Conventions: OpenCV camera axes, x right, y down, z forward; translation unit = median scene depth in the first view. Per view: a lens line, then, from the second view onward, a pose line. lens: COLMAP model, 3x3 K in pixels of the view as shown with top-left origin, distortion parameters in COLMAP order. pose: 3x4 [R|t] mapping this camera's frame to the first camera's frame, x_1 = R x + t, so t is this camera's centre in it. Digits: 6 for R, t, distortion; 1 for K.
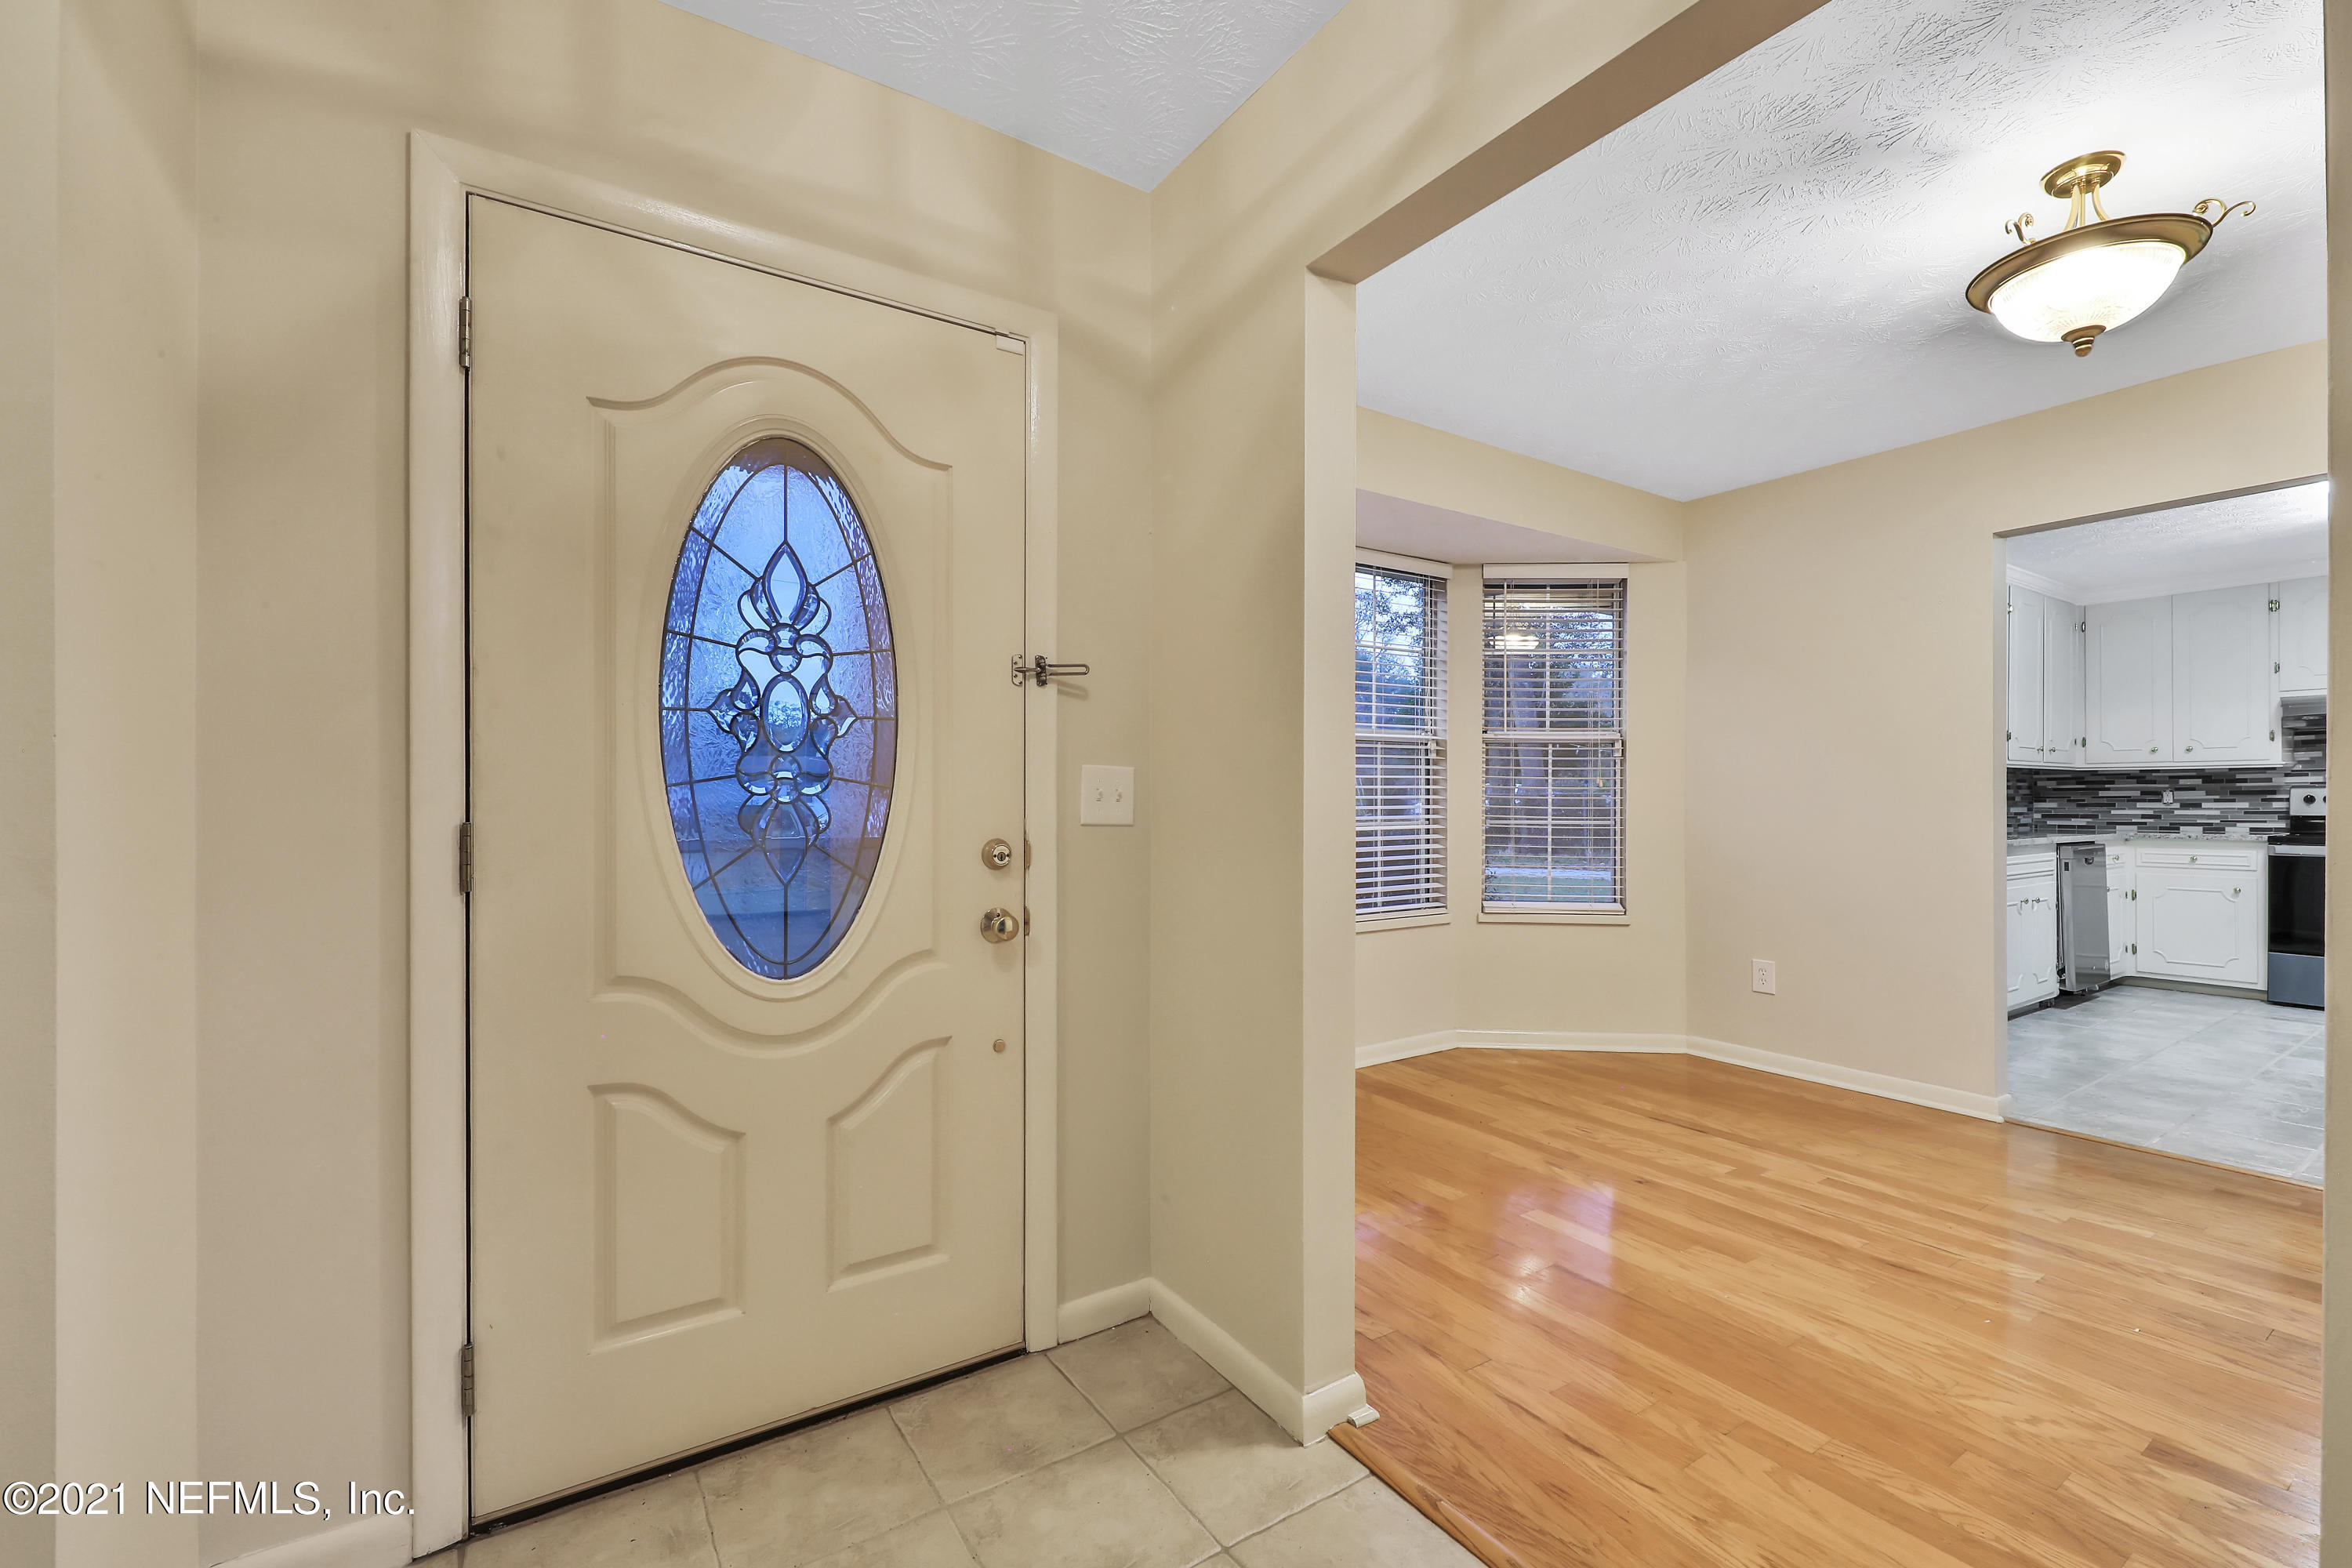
lens RADIAL K [[991.3, 0, 1171.8], [0, 991.3, 793.3], [0, 0, 1]] dist [-0.002556, -0.001623]
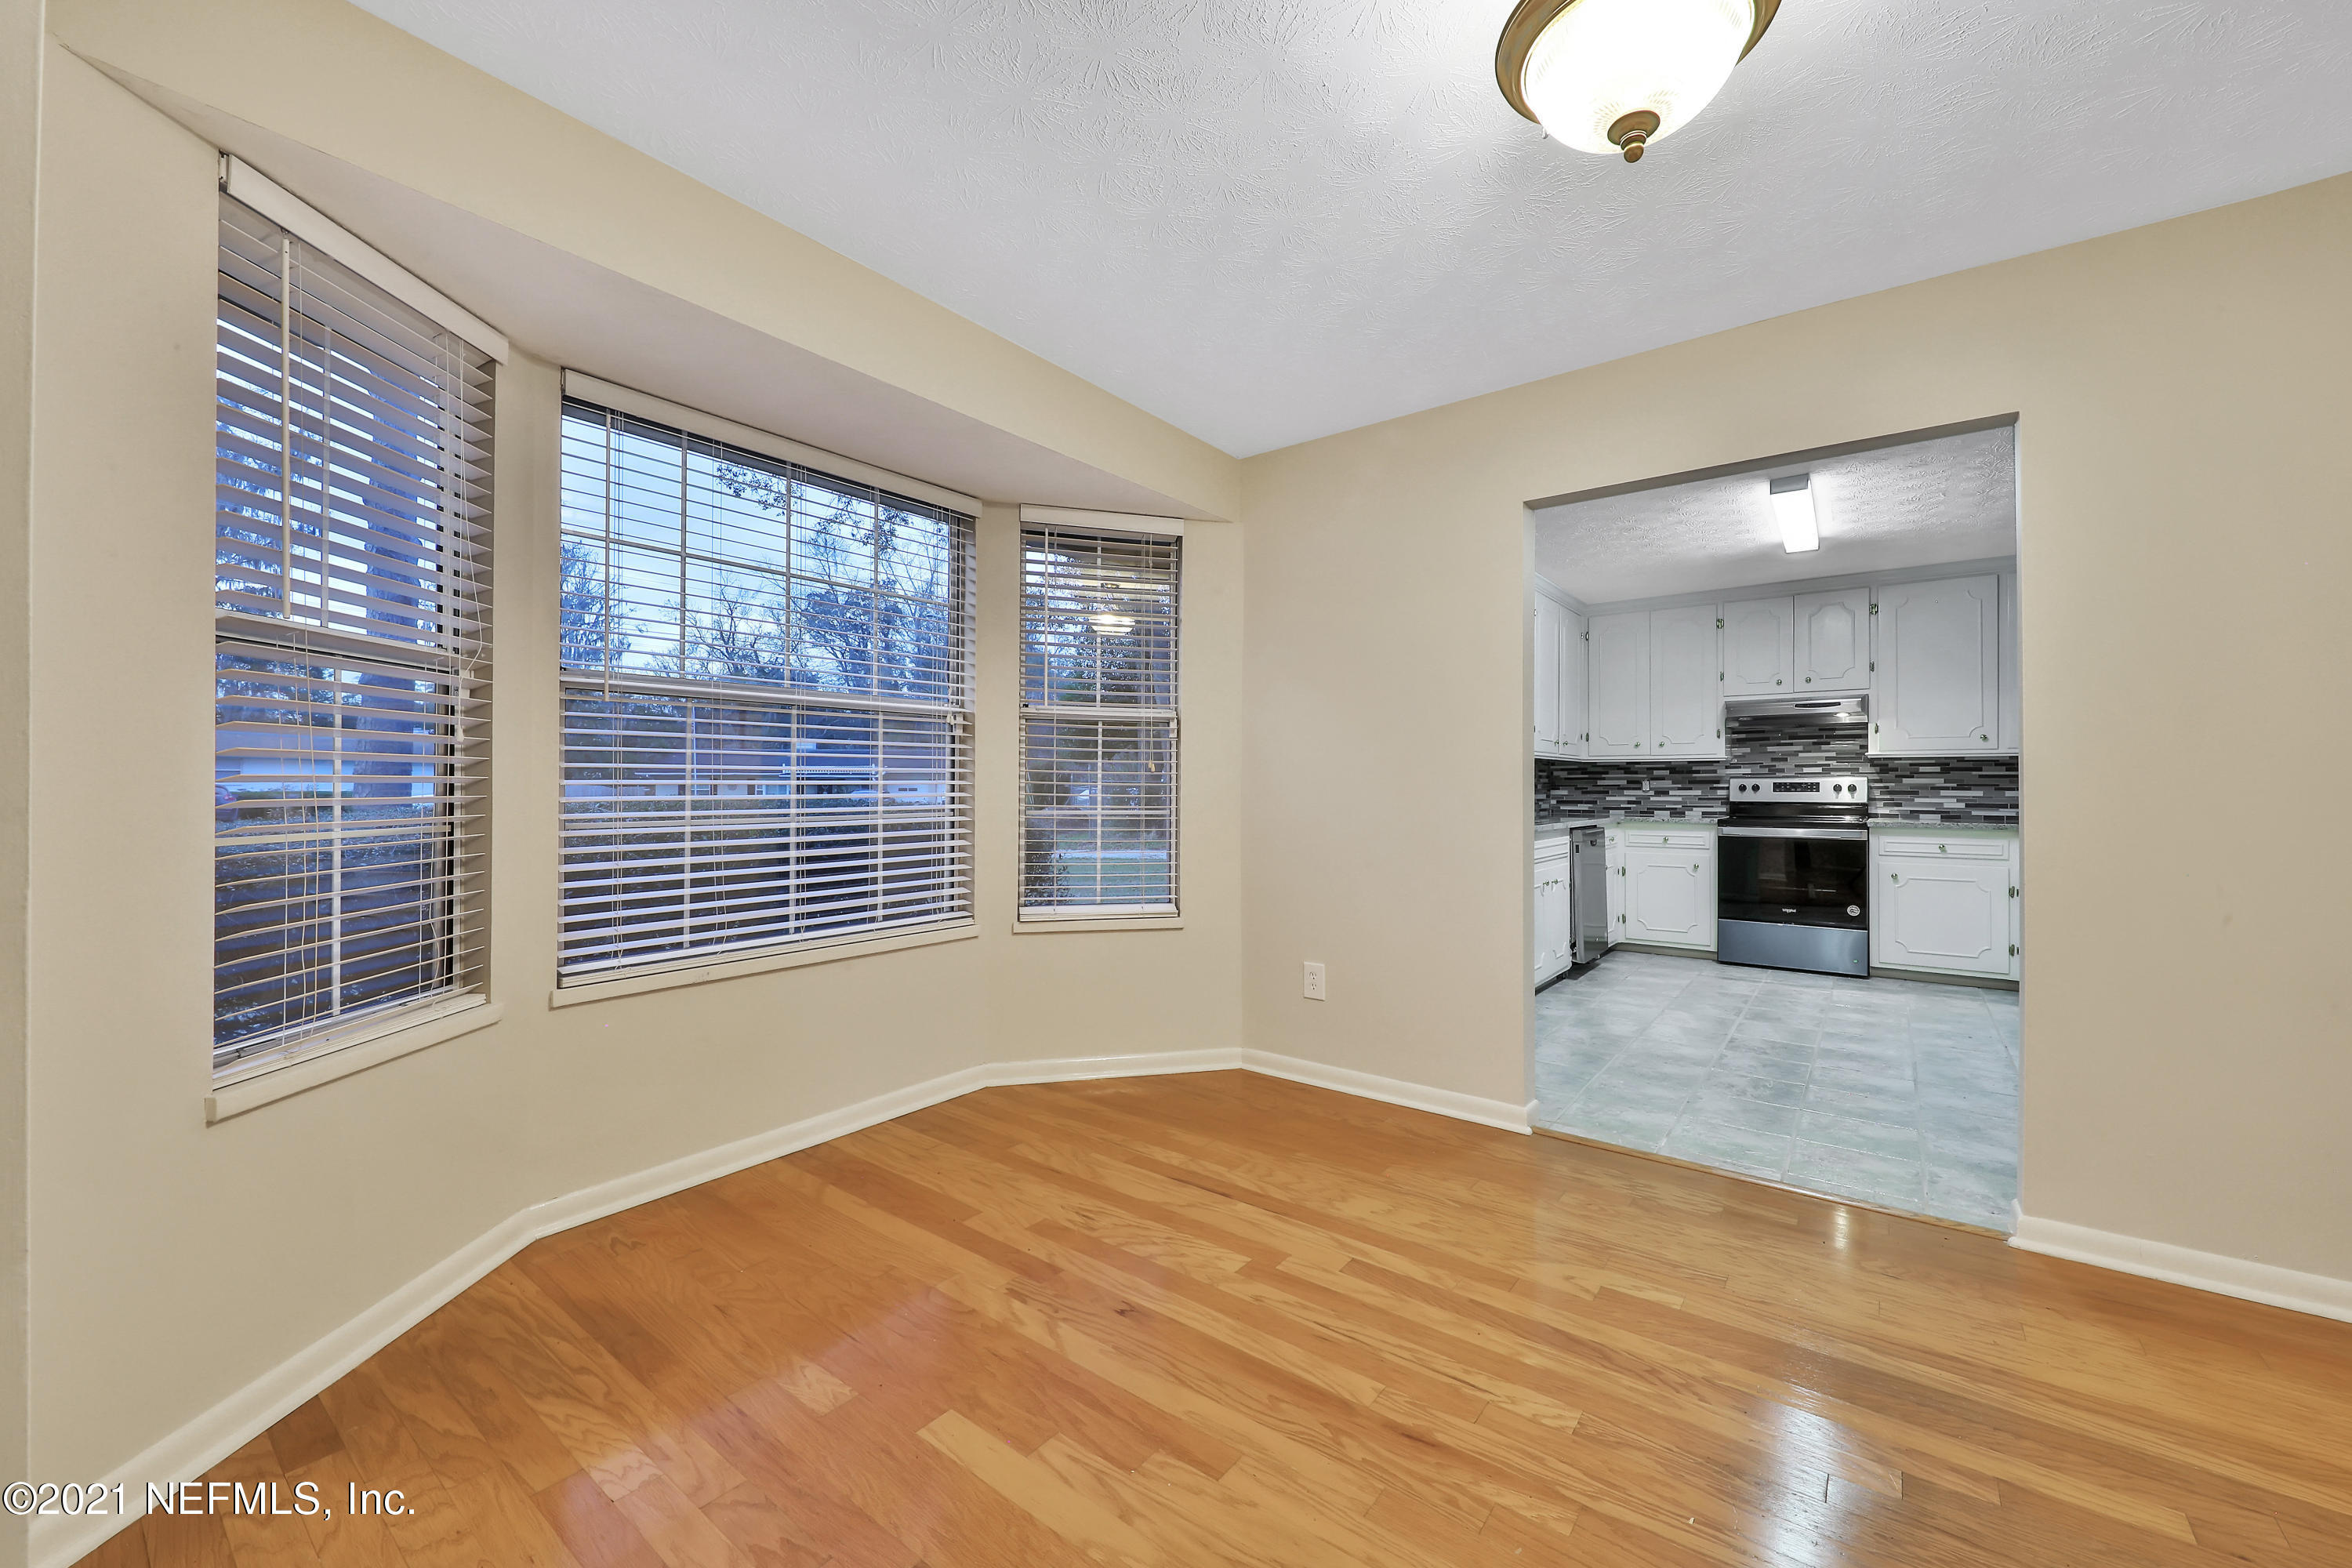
lens RADIAL K [[916.2, 0, 1185.1], [0, 916.2, 782.2], [0, 0, 1]] dist [0.003446, 0.000157]
pose [[0.942066, 0.003358, 0.335411, 0.192651], [-0.003068, 0.999994, -0.001396, 0.004004], [-0.335414, 0.000286, 0.942071, 0.234162]]
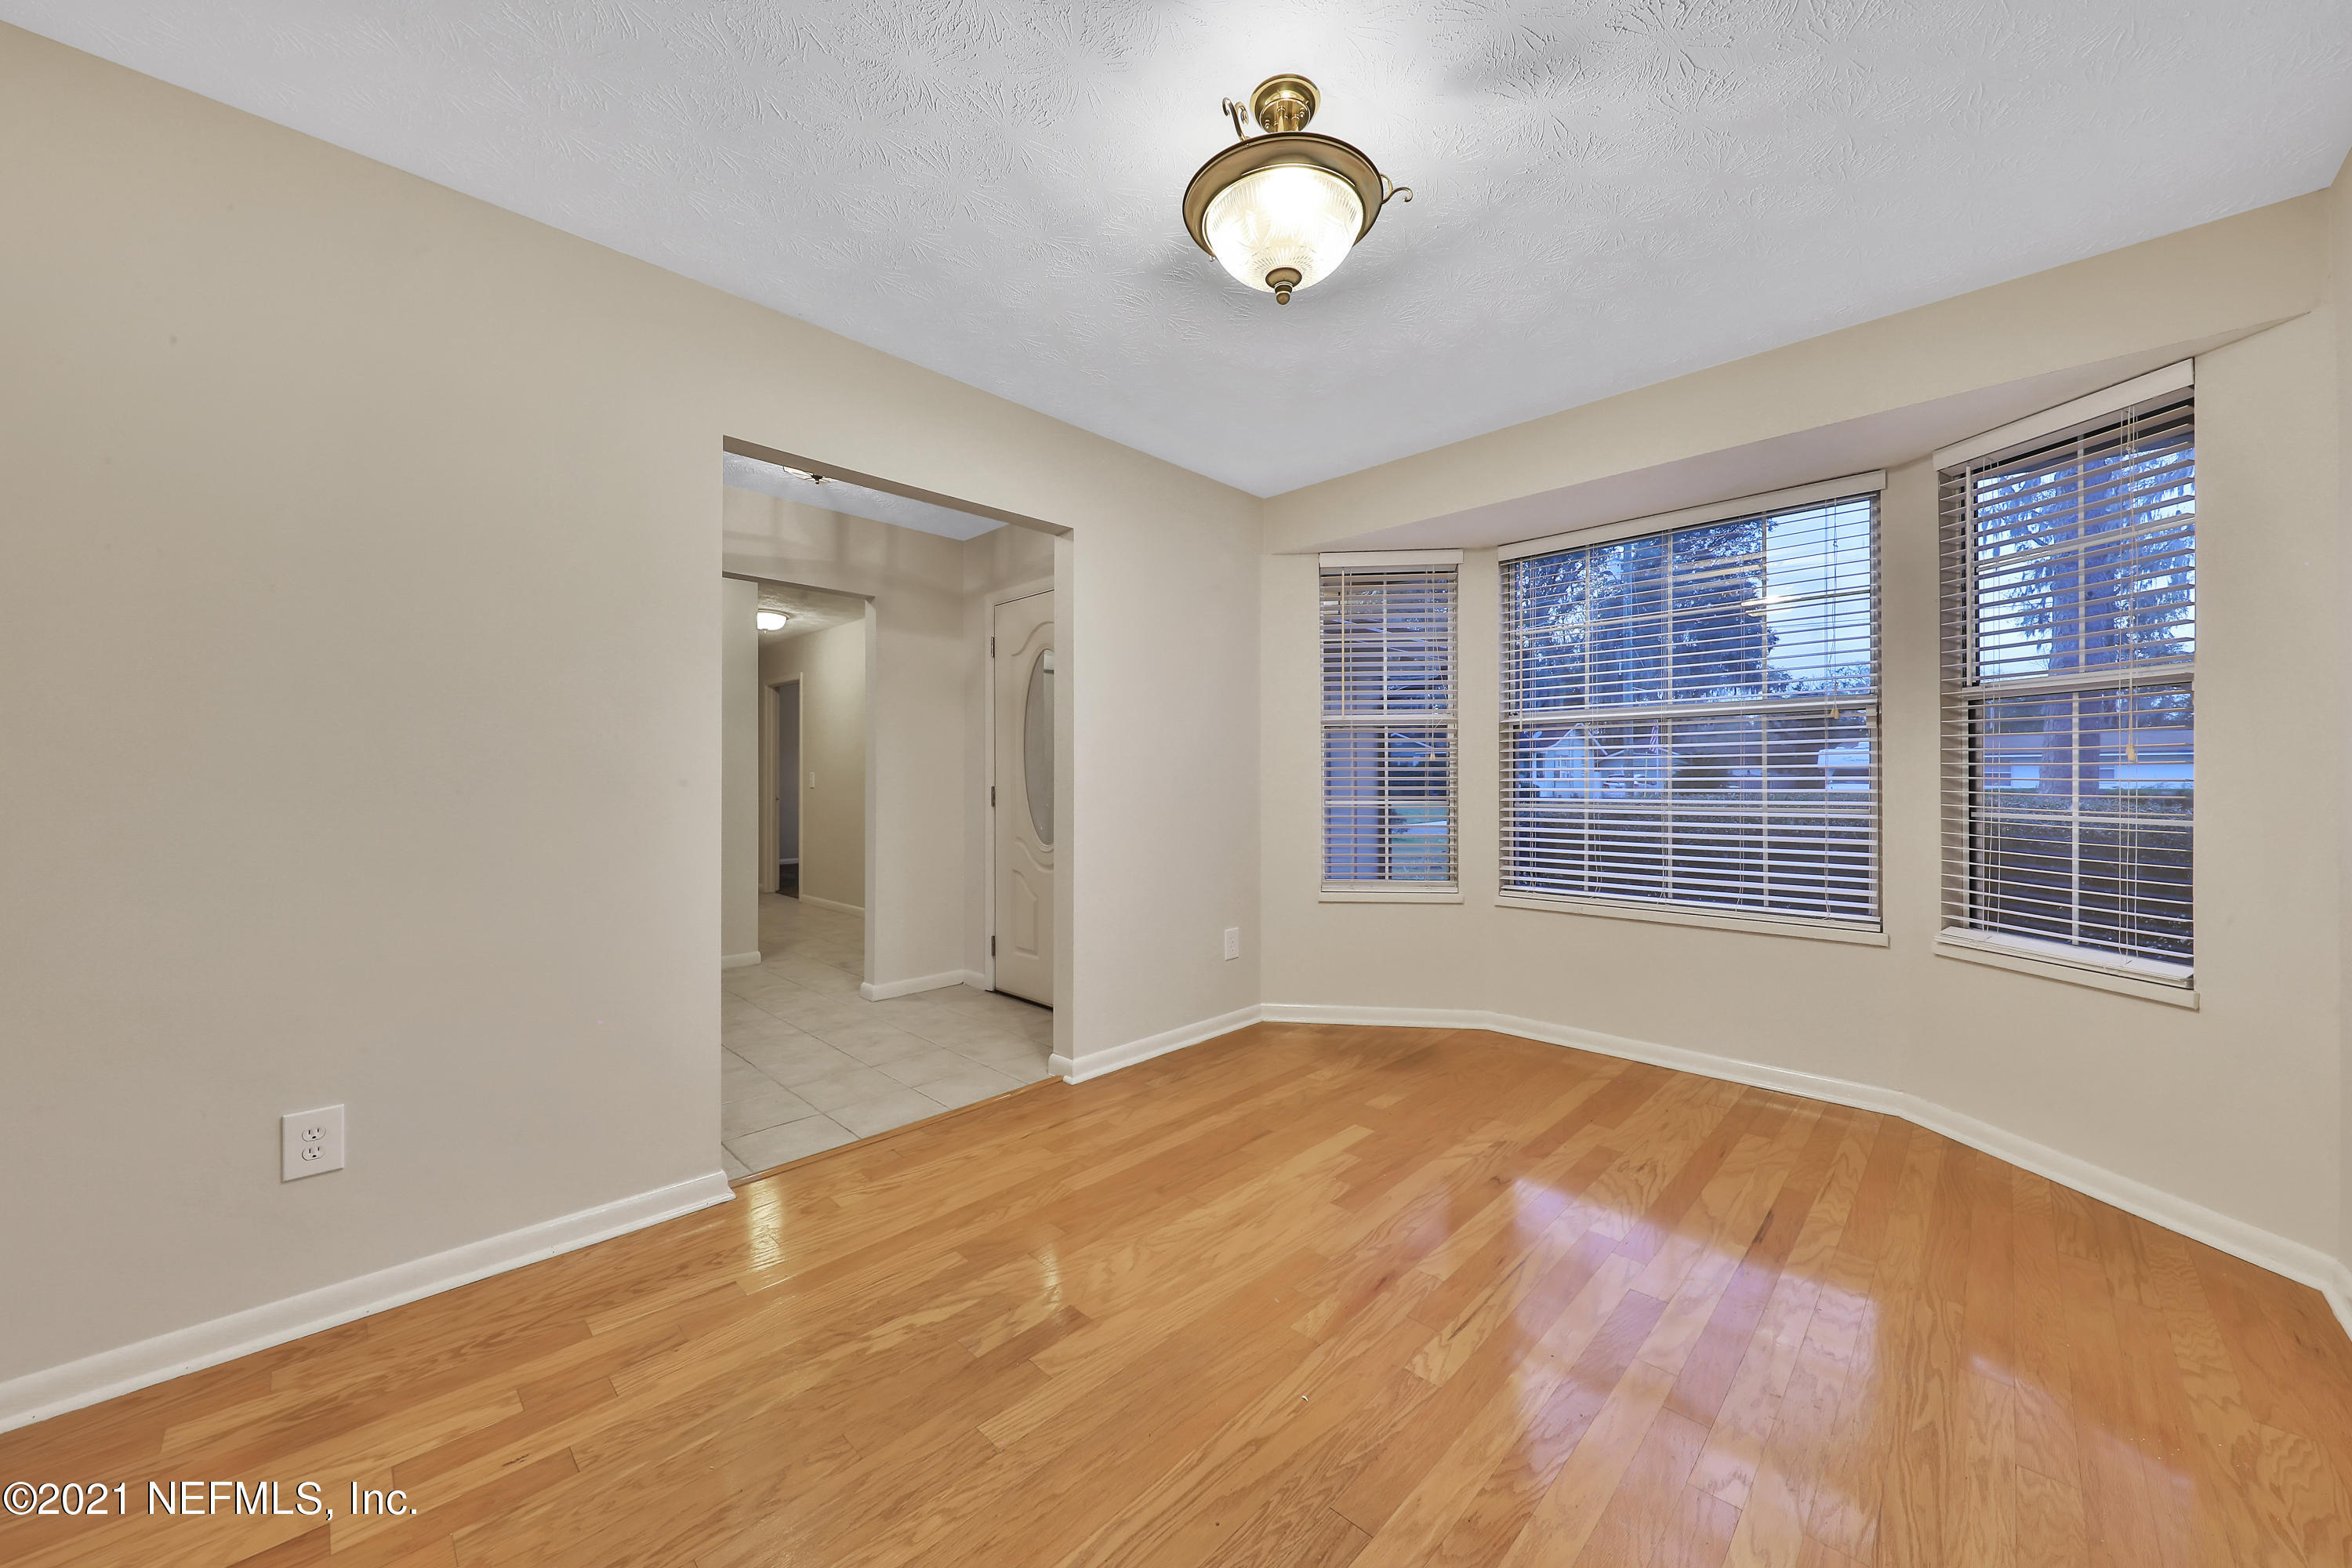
lens RADIAL K [[825.5, 0, 1186.0], [0, 825.5, 784.4], [0, 0, 1]] dist [-0.000598, 0.000025]
pose [[0.227502, 0.006202, -0.973758, 0.784985], [0.002640, 0.999972, 0.006985, 0.002524], [0.973774, -0.004160, 0.227479, 0.350200]]
